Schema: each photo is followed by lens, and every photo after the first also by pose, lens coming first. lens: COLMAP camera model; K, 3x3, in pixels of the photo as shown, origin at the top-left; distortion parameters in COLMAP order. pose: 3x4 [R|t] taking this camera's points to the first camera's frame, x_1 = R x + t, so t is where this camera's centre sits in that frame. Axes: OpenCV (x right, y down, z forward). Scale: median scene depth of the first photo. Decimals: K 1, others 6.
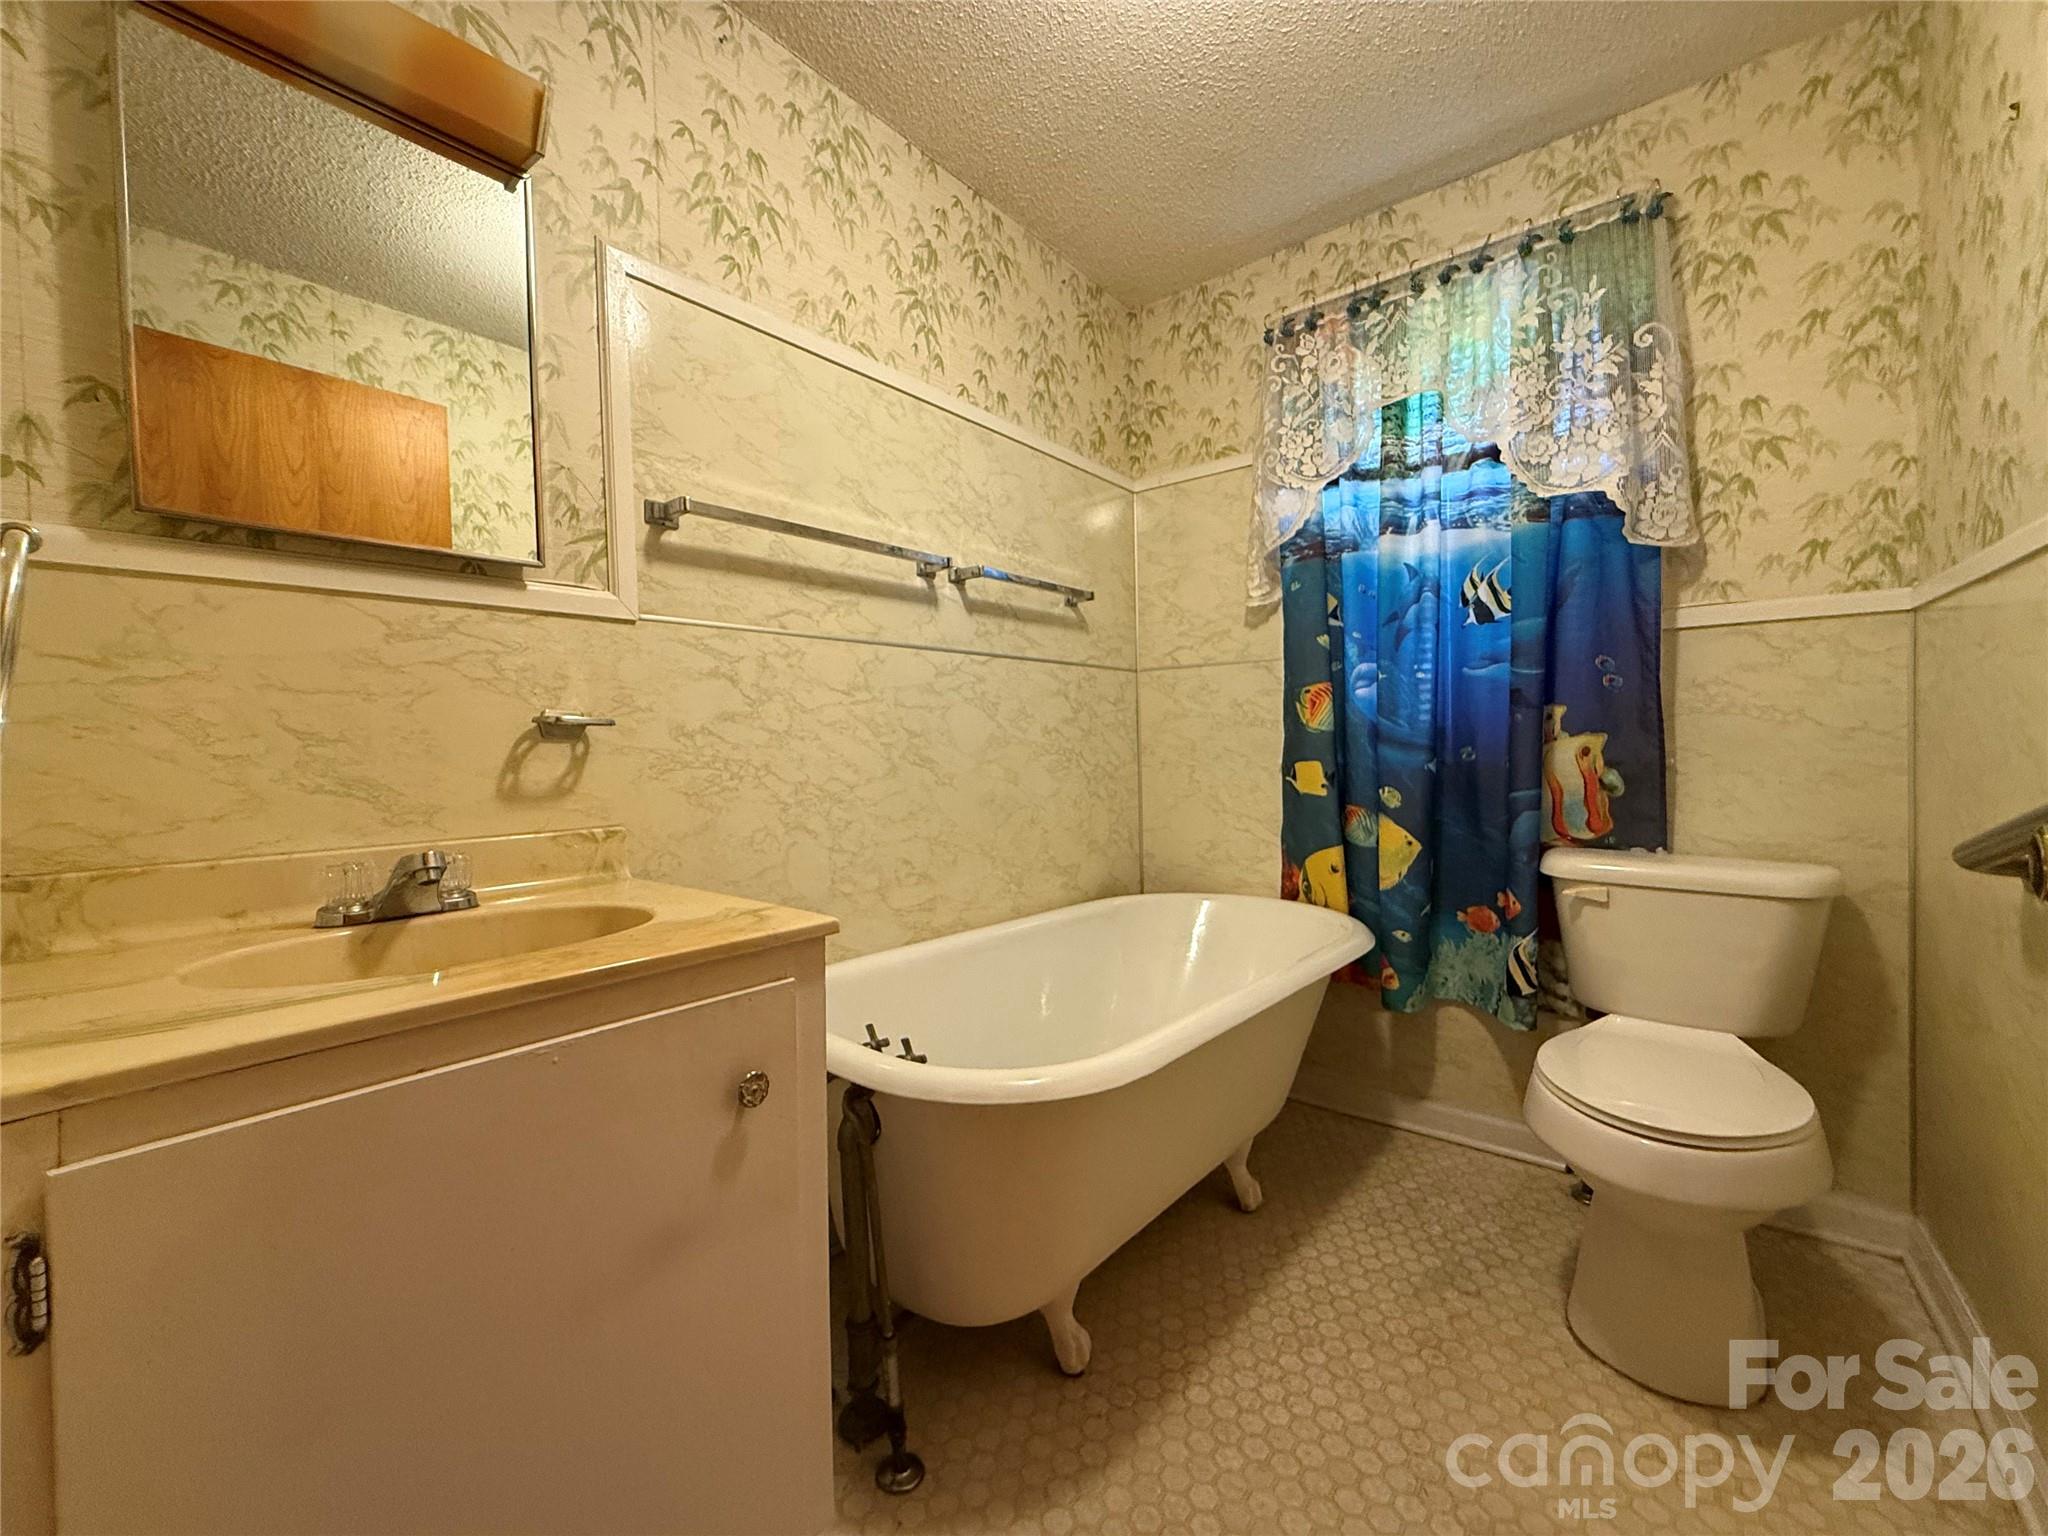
lens RADIAL K [[819.9, 0, 1020.8], [0, 819.9, 766.1], [0, 0, 1]] dist [0.000686, -0.000060]
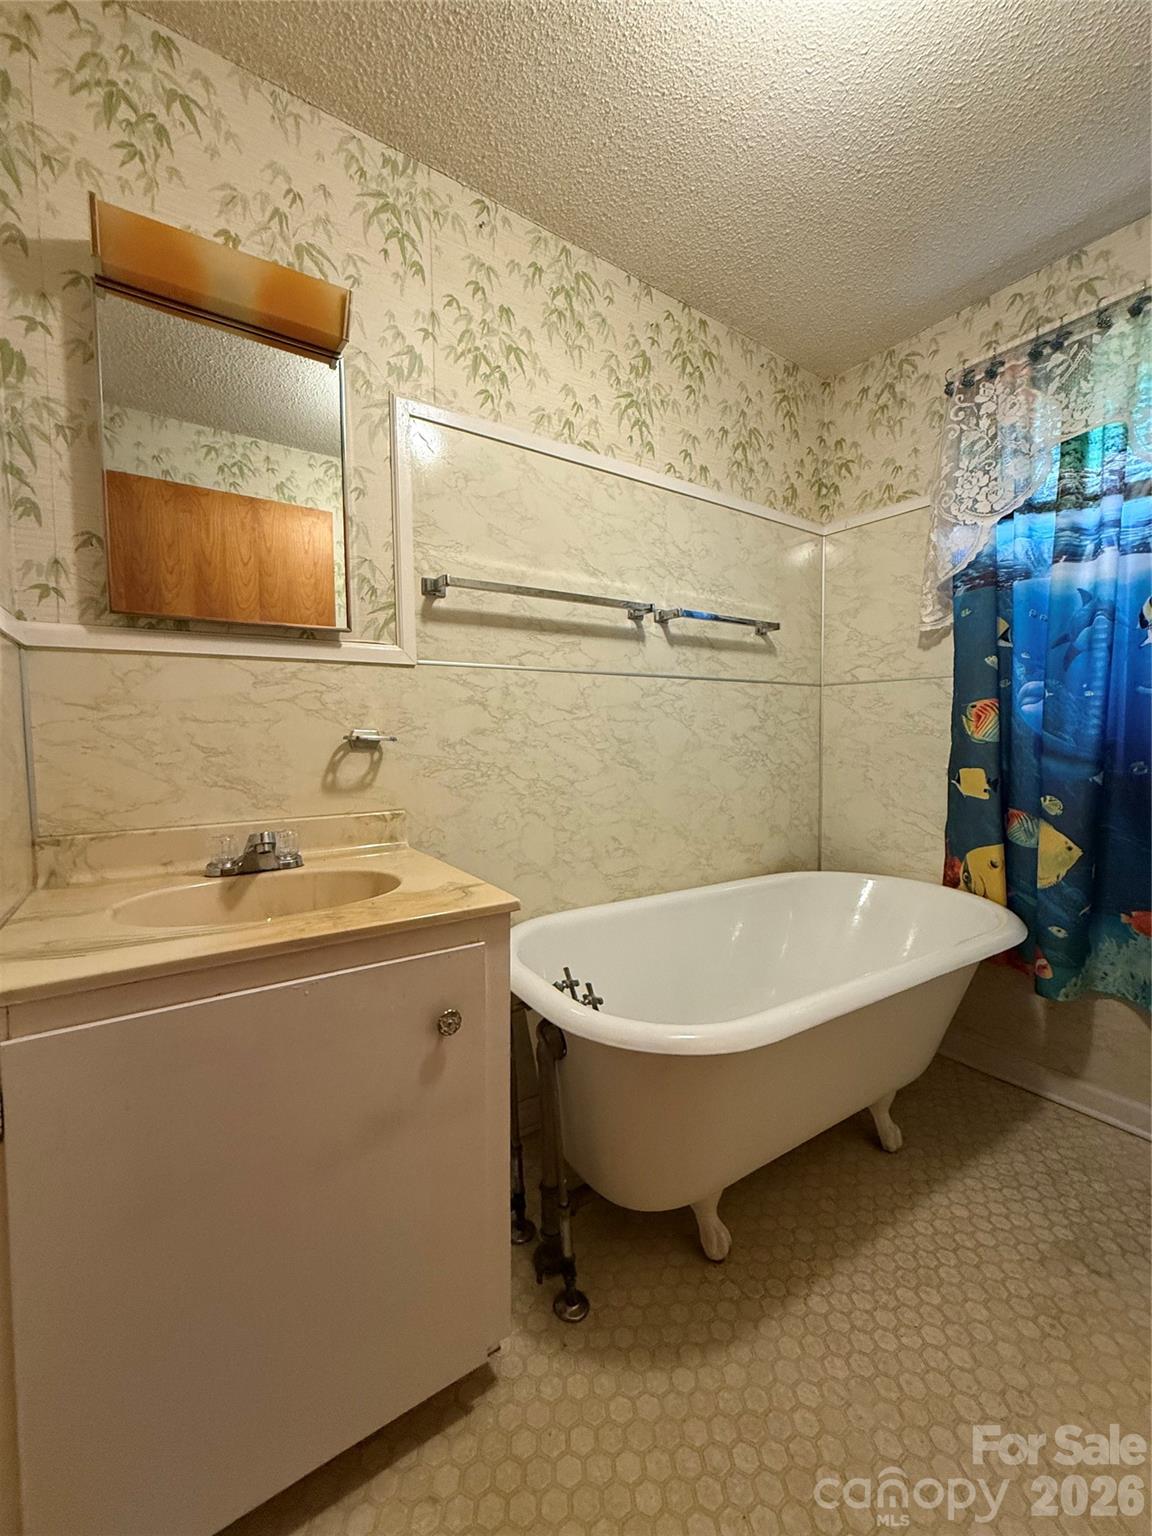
lens RADIAL K [[614.9, 0, 579.1], [0, 614.9, 765.7], [0, 0, 1]] dist [0.000686, -0.000060]
pose [[0.961069, 0.029000, -0.274783, 0.079934], [-0.018920, 0.999050, 0.039263, -0.041366], [0.275661, -0.032536, 0.960704, 0.044516]]
